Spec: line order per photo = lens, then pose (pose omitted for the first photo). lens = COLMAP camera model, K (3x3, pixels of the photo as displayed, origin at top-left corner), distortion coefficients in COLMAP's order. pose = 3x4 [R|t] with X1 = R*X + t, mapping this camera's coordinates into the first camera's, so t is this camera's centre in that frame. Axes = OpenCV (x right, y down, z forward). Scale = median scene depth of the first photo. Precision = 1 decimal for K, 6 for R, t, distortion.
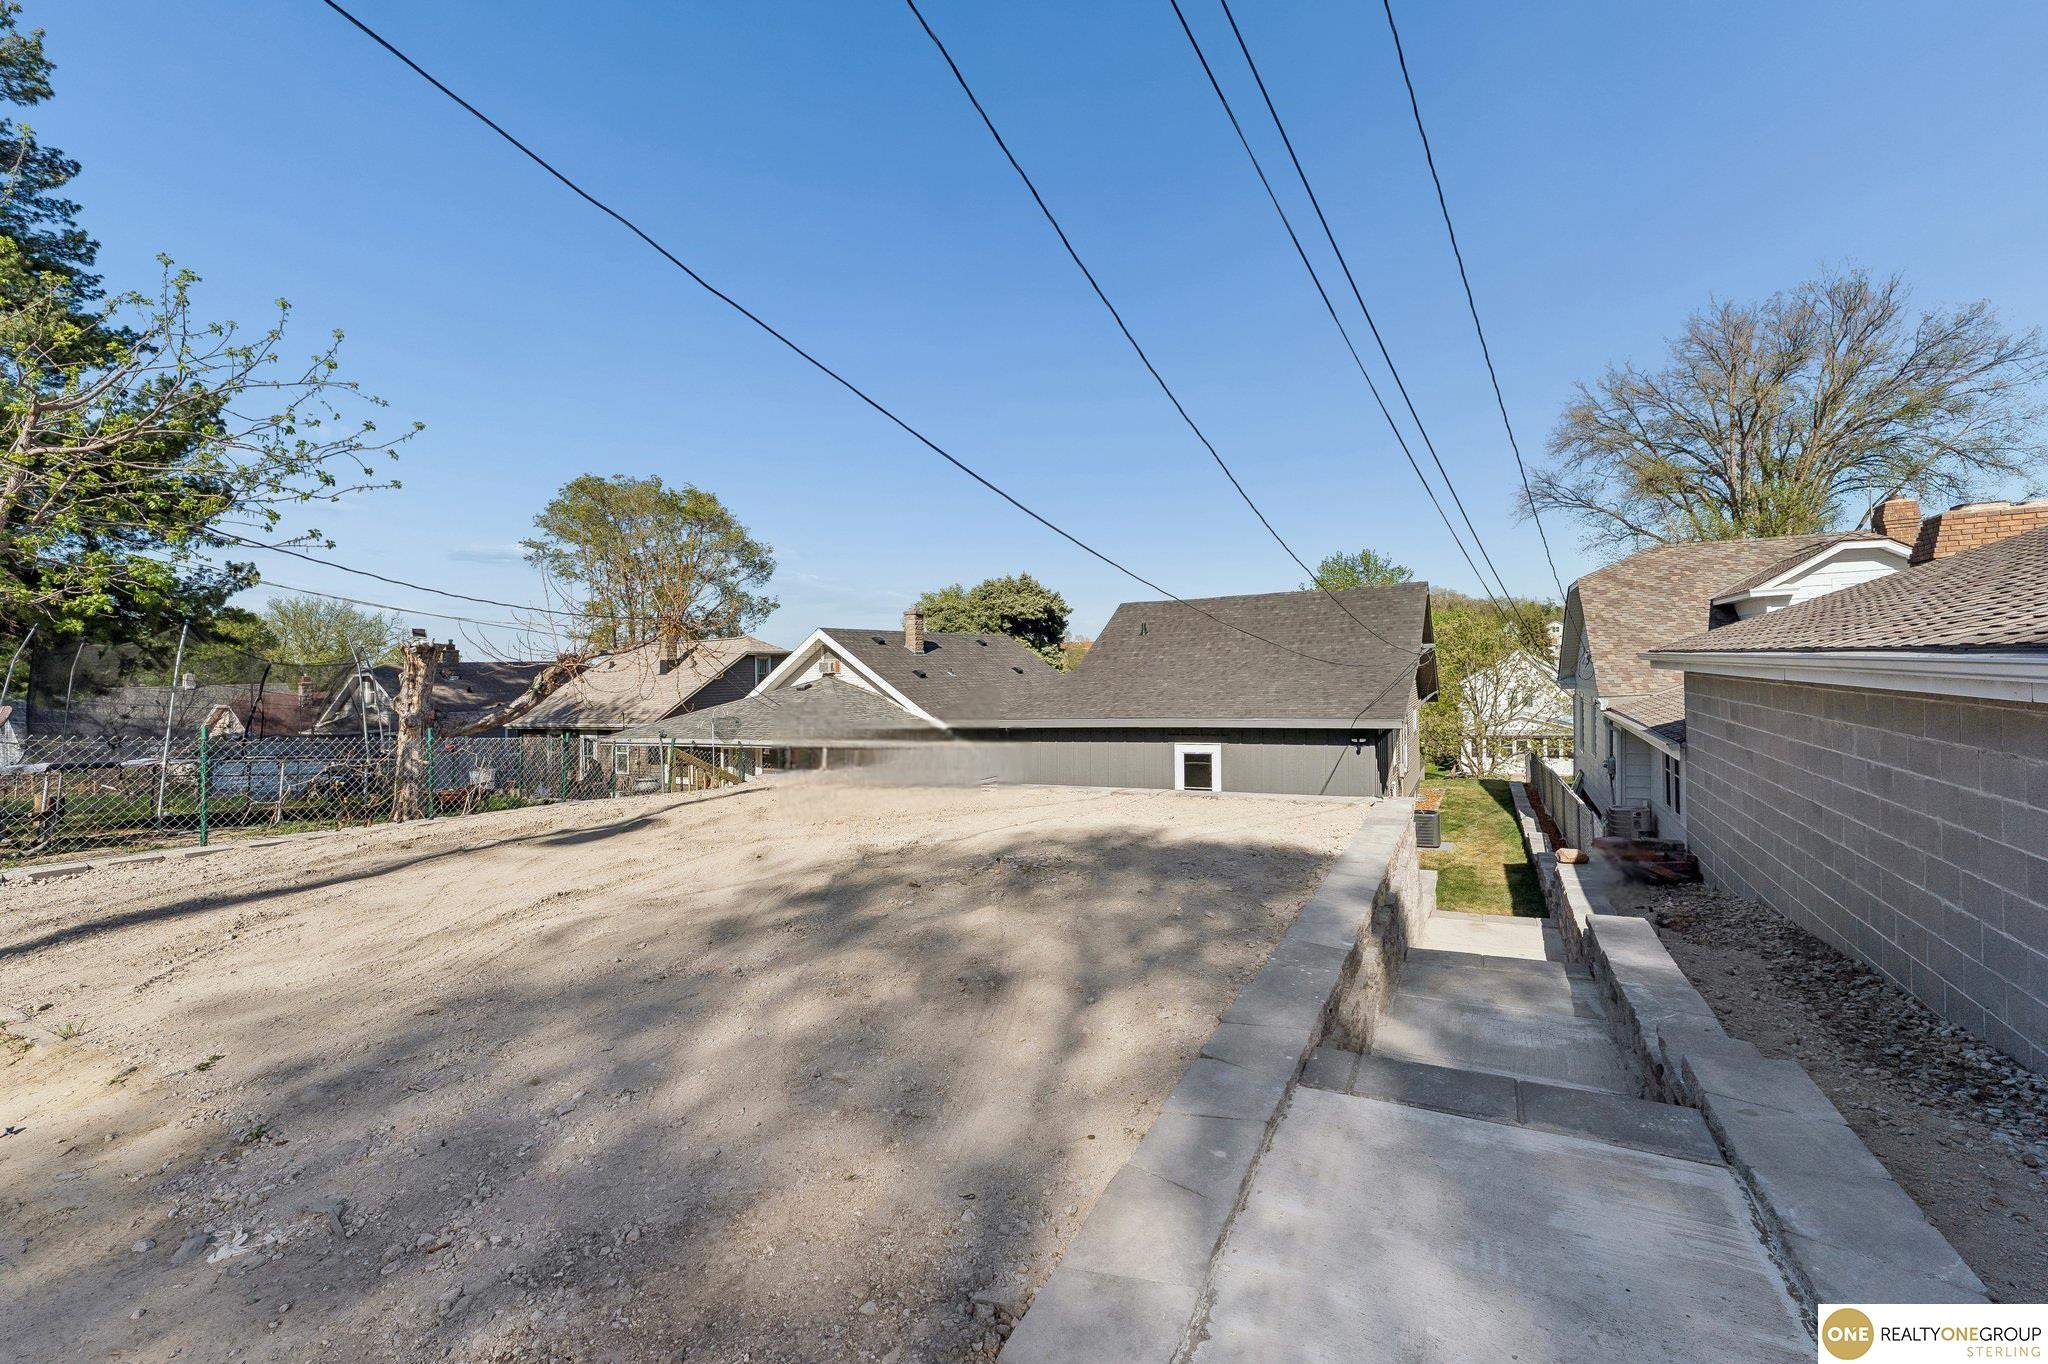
lens RADIAL K [[887.8, 0, 984.8], [0, 887.8, 686.8], [0, 0, 1]] dist [0.001663, -0.000141]
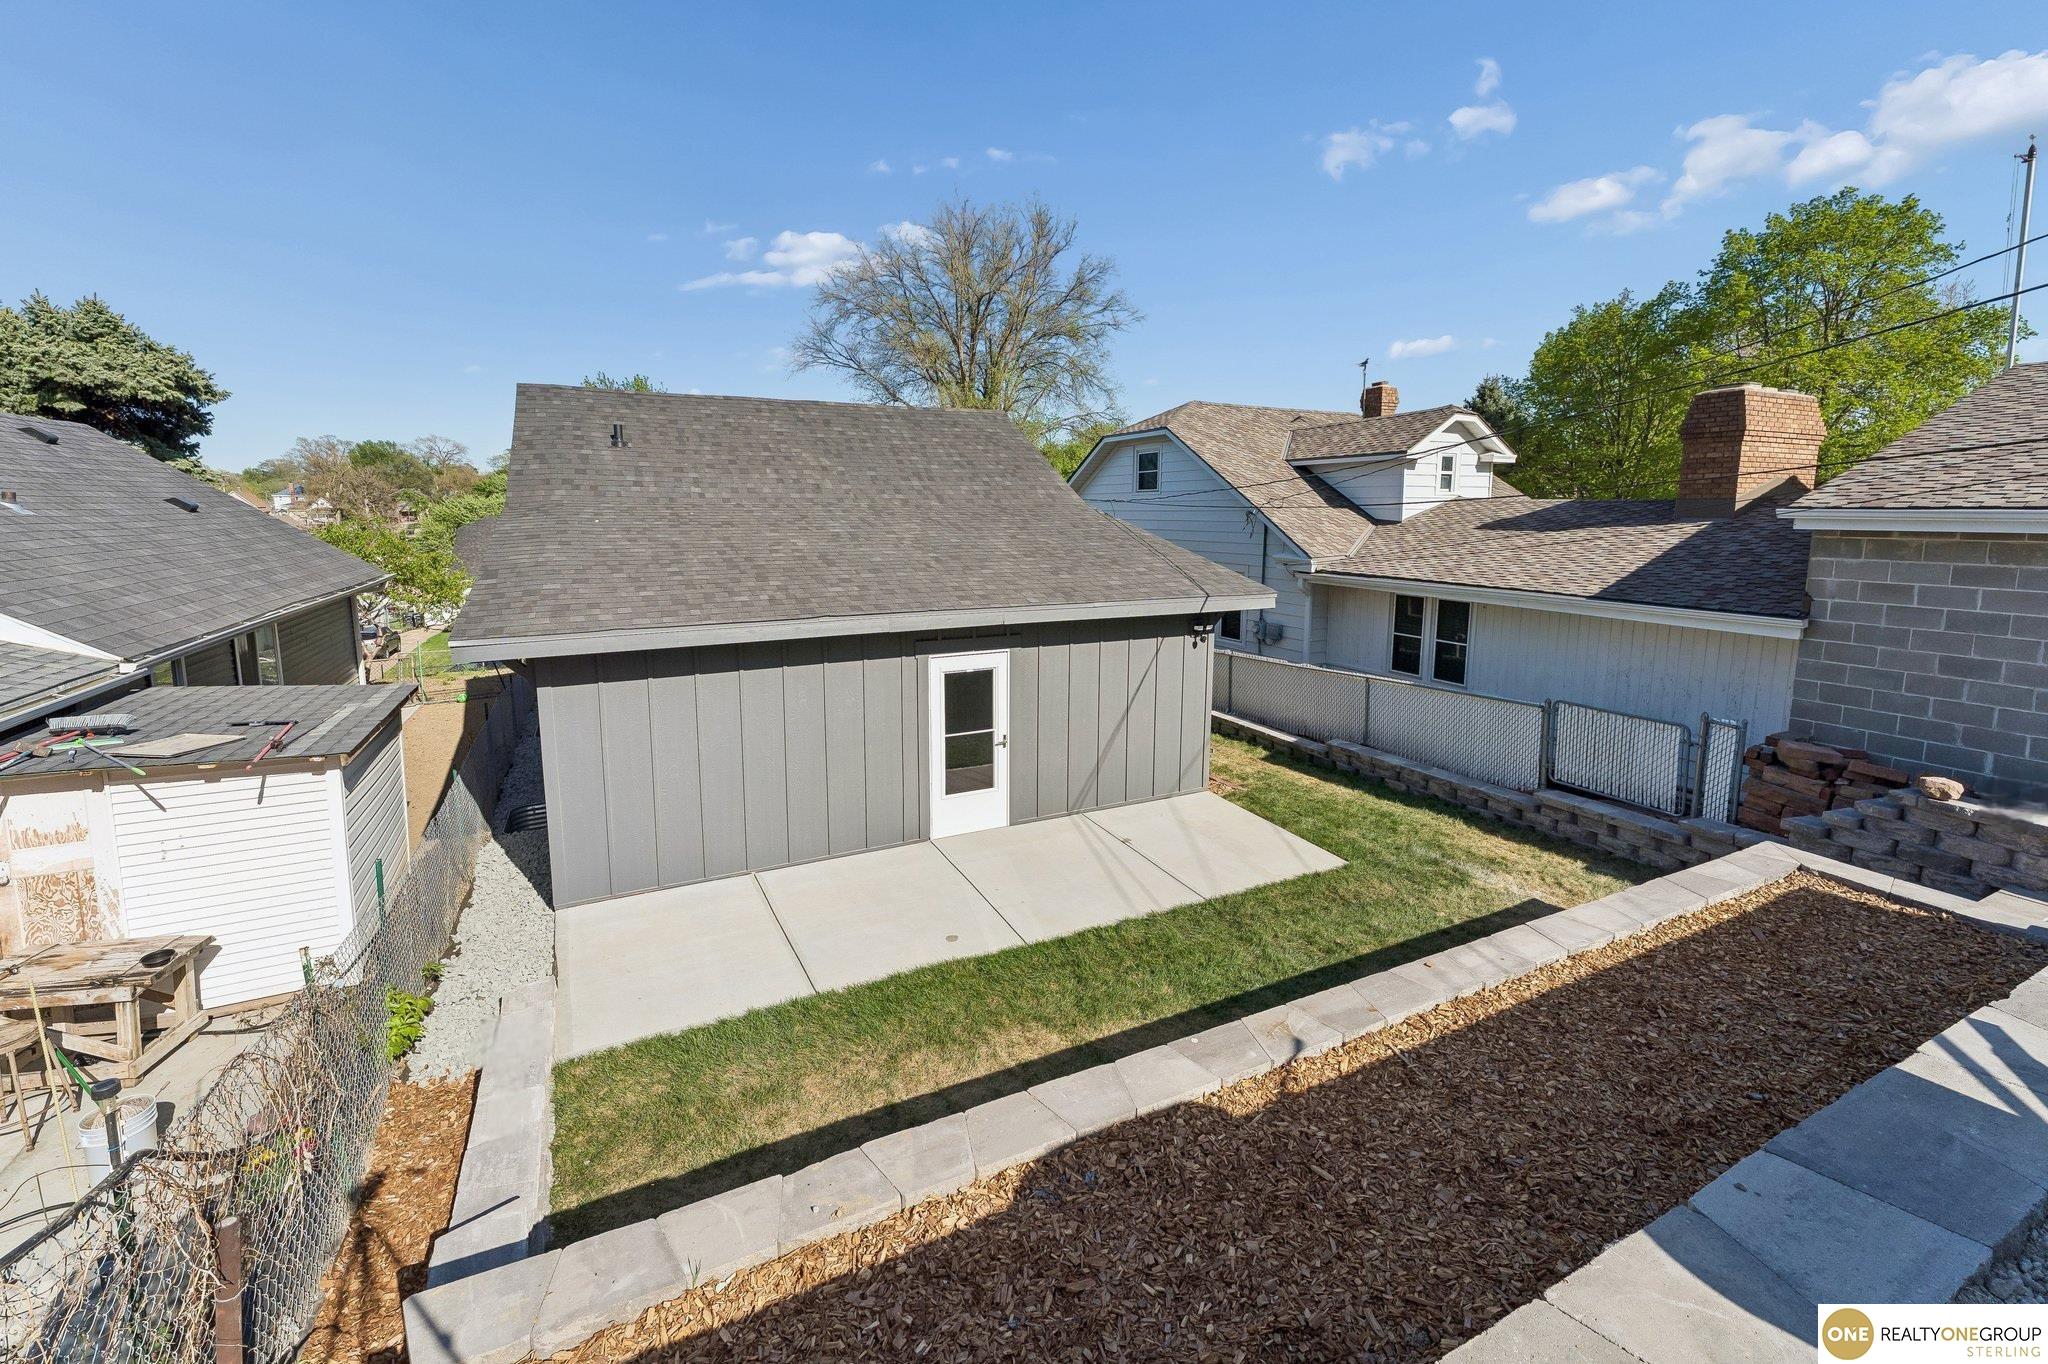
lens RADIAL K [[856.2, 0, 1021.3], [0, 856.2, 659.4], [0, 0, 1]] dist [0.001736, -0.000150]
pose [[0.547467, -0.109114, 0.829683, -0.123796], [-0.005001, 0.991019, 0.133631, -0.001622], [-0.836812, -0.077308, 0.542004, 0.480649]]
